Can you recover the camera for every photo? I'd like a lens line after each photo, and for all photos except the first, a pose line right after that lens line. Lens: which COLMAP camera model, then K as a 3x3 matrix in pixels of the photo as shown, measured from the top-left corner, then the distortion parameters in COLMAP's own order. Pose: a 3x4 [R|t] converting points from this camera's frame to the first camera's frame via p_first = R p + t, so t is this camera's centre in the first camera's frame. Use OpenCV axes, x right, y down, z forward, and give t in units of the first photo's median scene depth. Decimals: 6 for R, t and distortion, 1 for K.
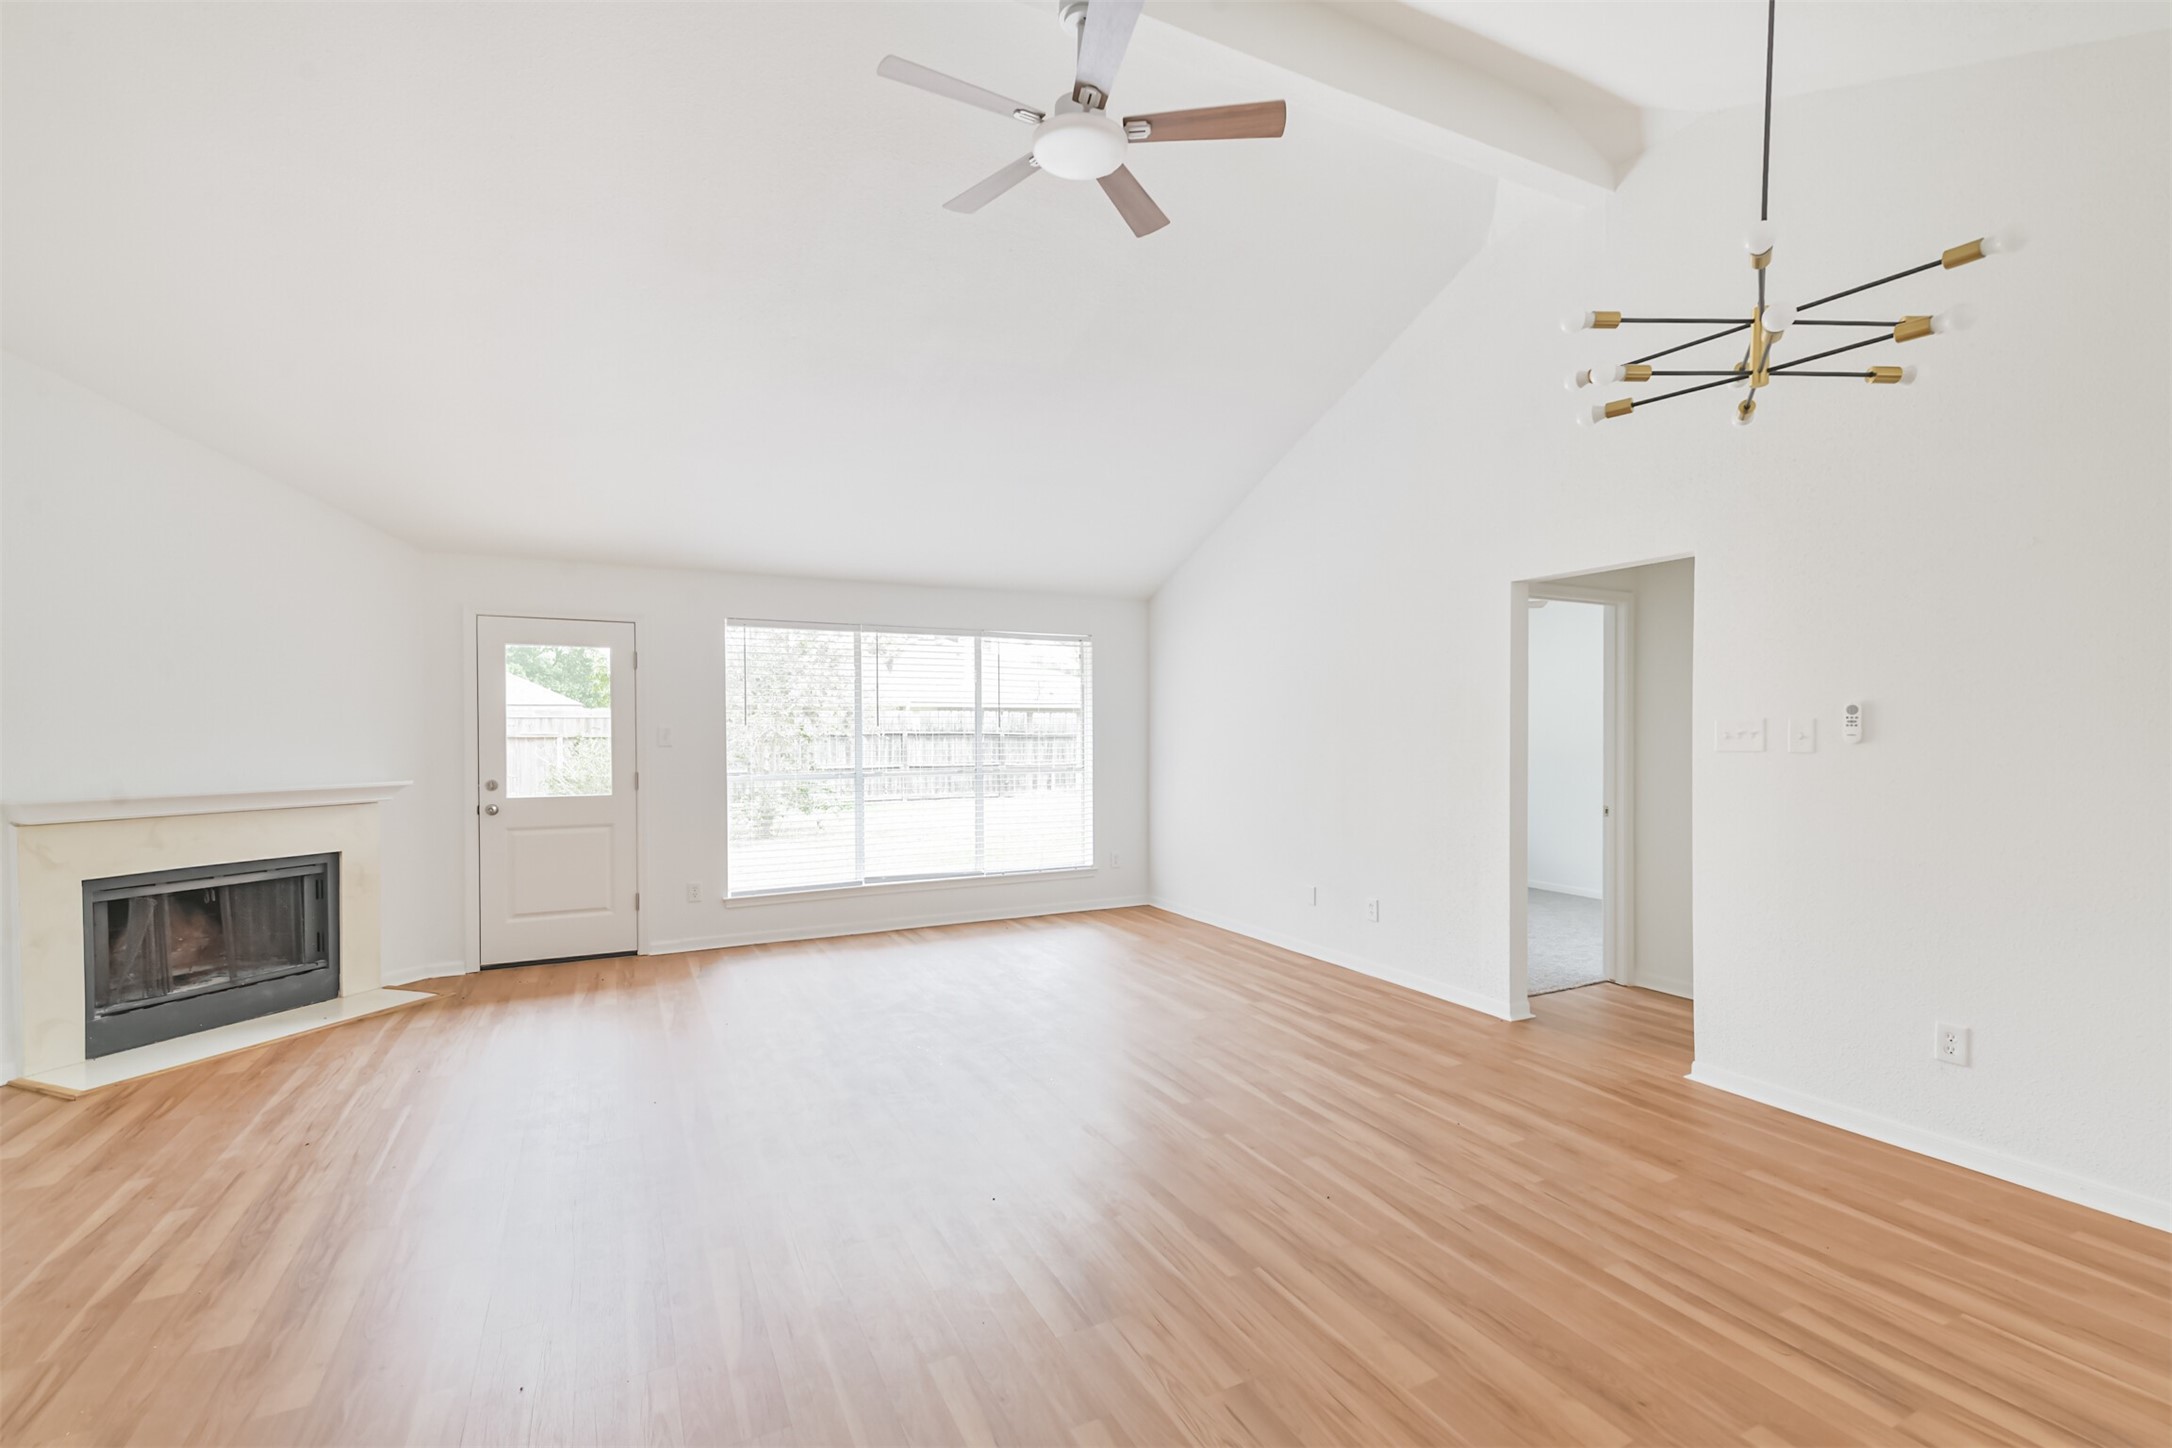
lens RADIAL K [[932.0, 0, 1084.7], [0, 932.0, 752.4], [0, 0, 1]] dist [0.014574, -0.003154]
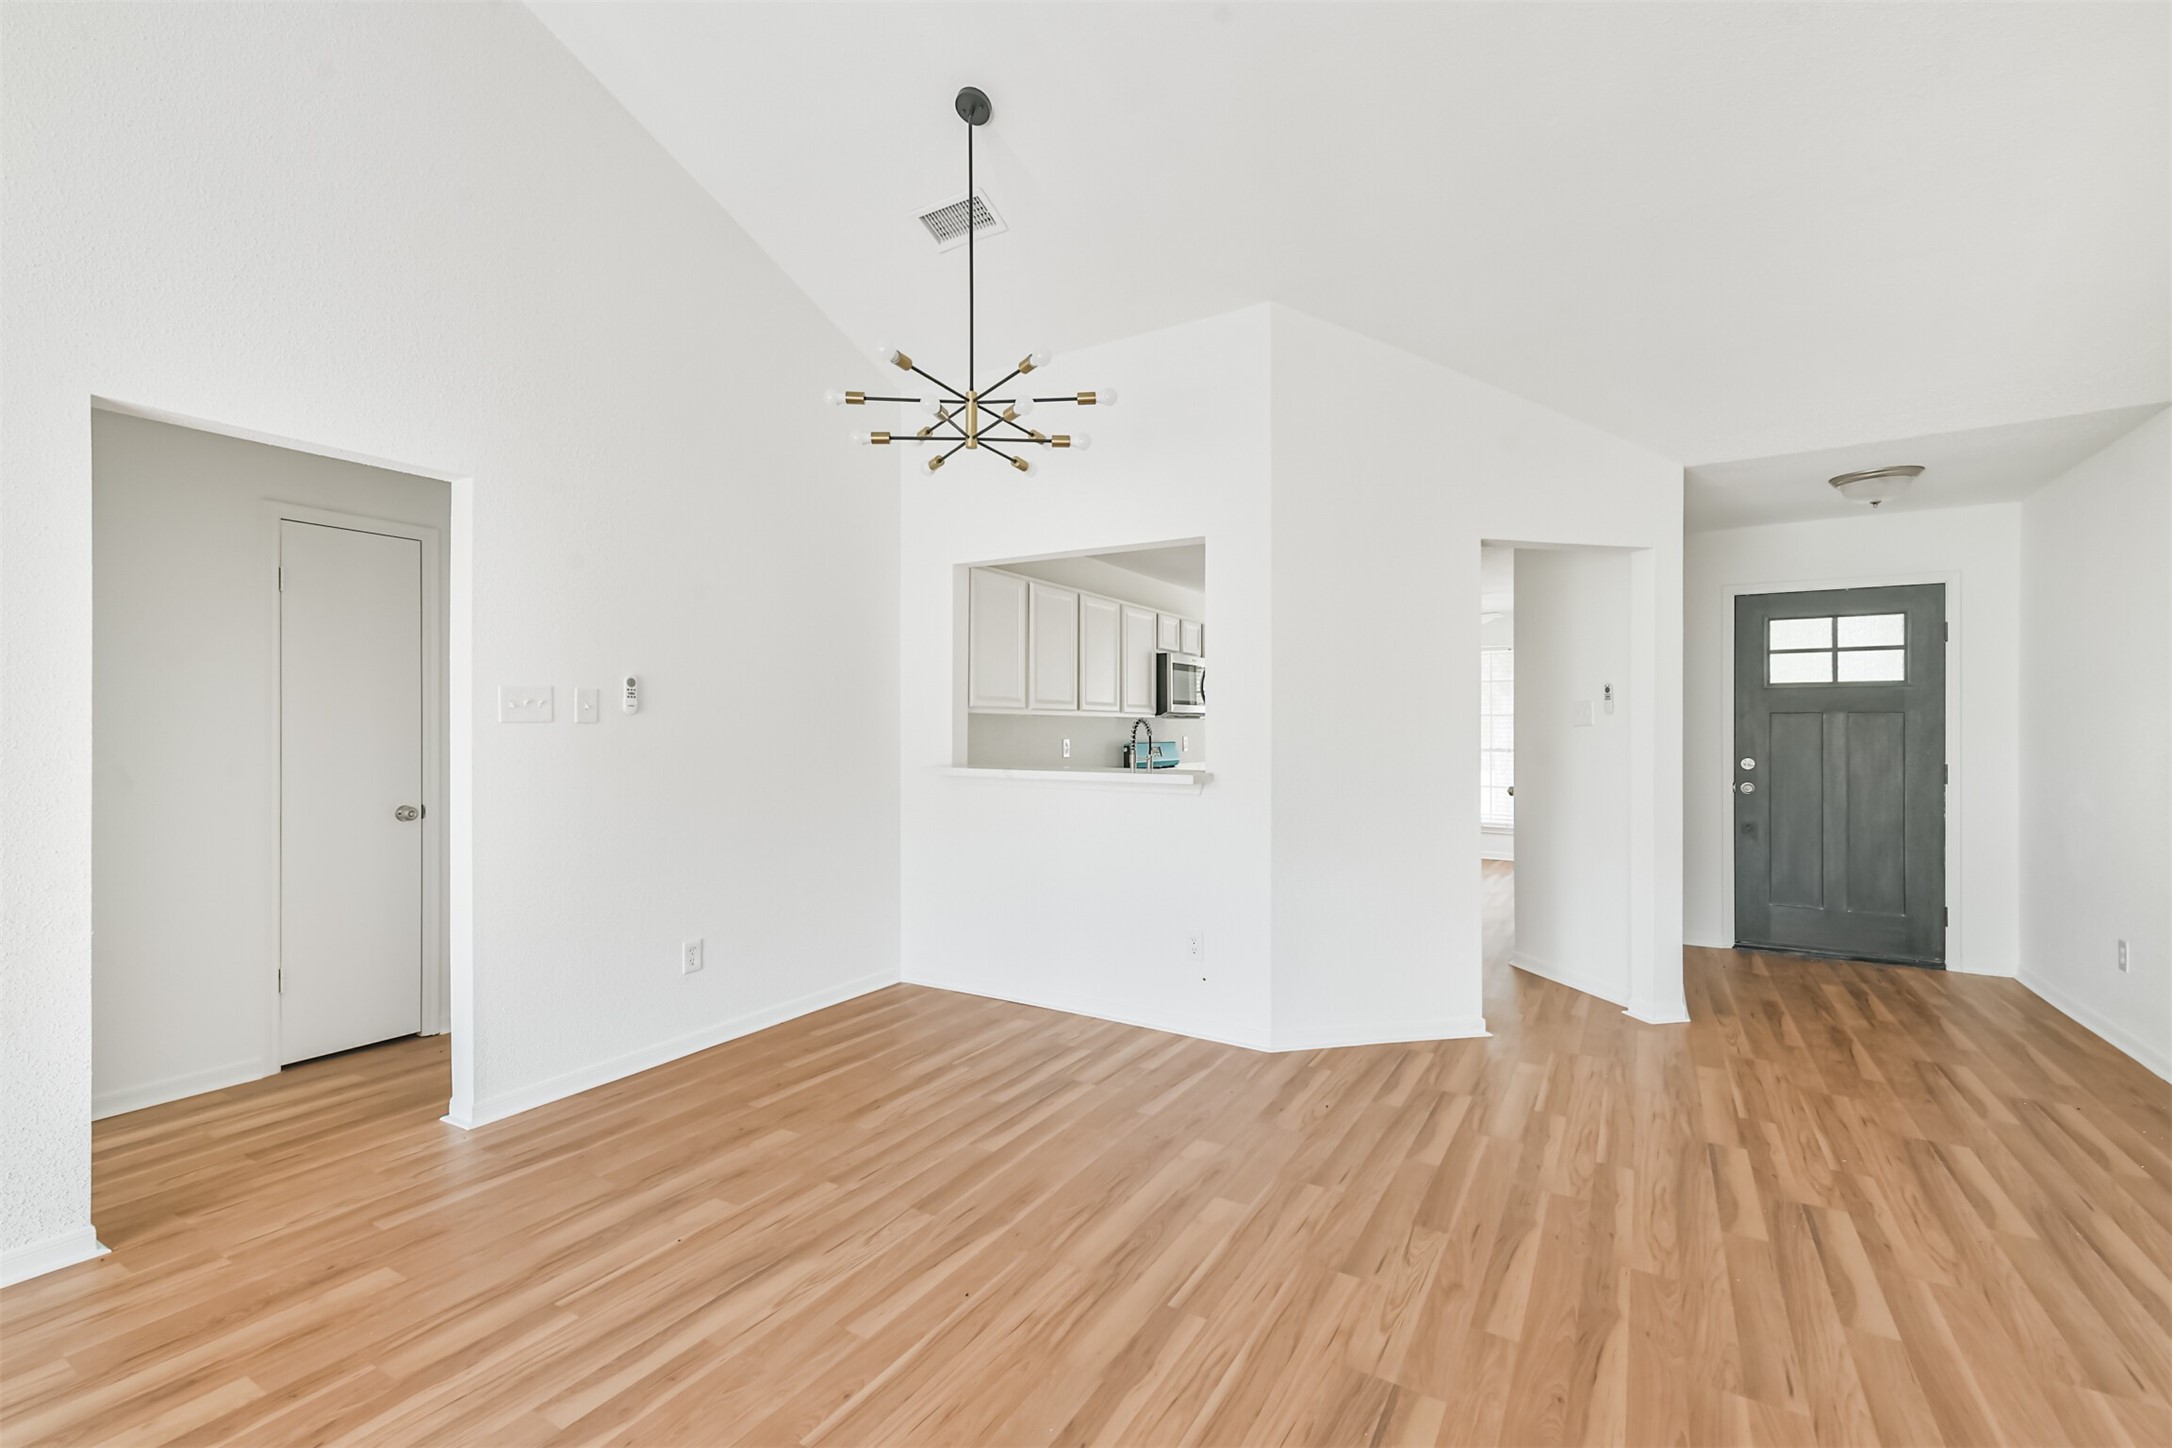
lens RADIAL K [[932.0, 0, 1093.7], [0, 932.0, 724.5], [0, 0, 1]] dist [0.014574, -0.003154]
pose [[-0.534775, 0.007681, 0.844959, -0.260213], [0.021421, 0.999761, 0.004470, 0.006634], [-0.844723, 0.020490, -0.534812, 0.773153]]
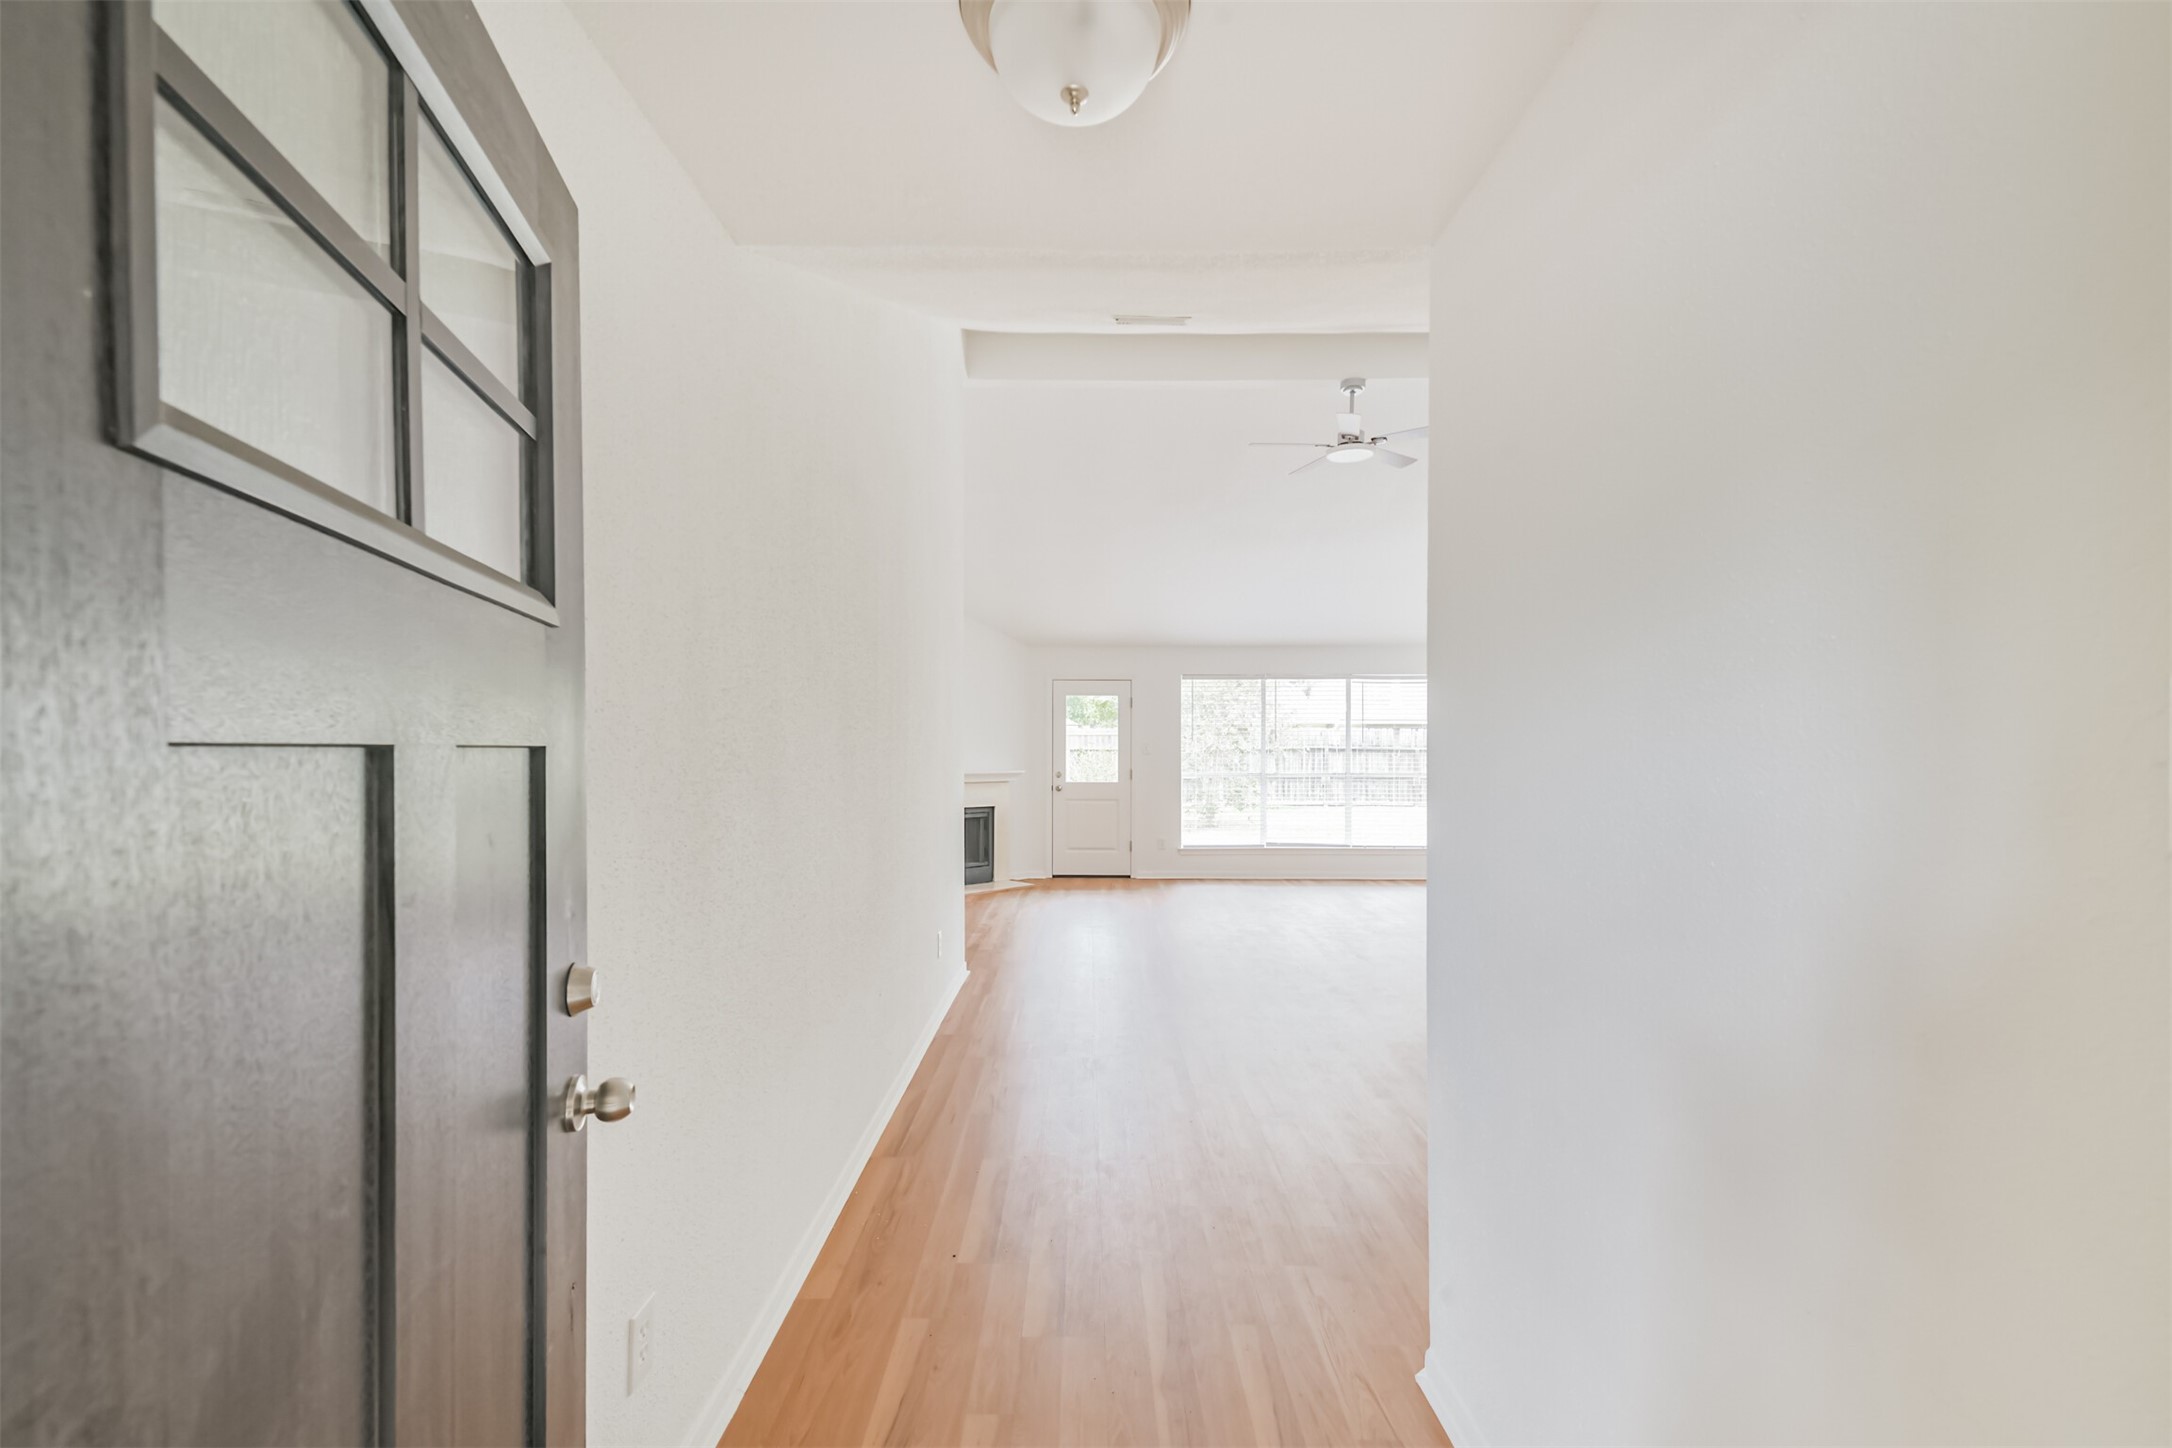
lens RADIAL K [[932.0, 0, 1097.3], [0, 932.0, 756.5], [0, 0, 1]] dist [0.014574, -0.003154]
pose [[0.897501, 0.008063, -0.440939, 0.256573], [-0.013384, 0.999870, -0.008959, 0.018038], [0.440810, 0.013943, 0.897492, -0.664975]]
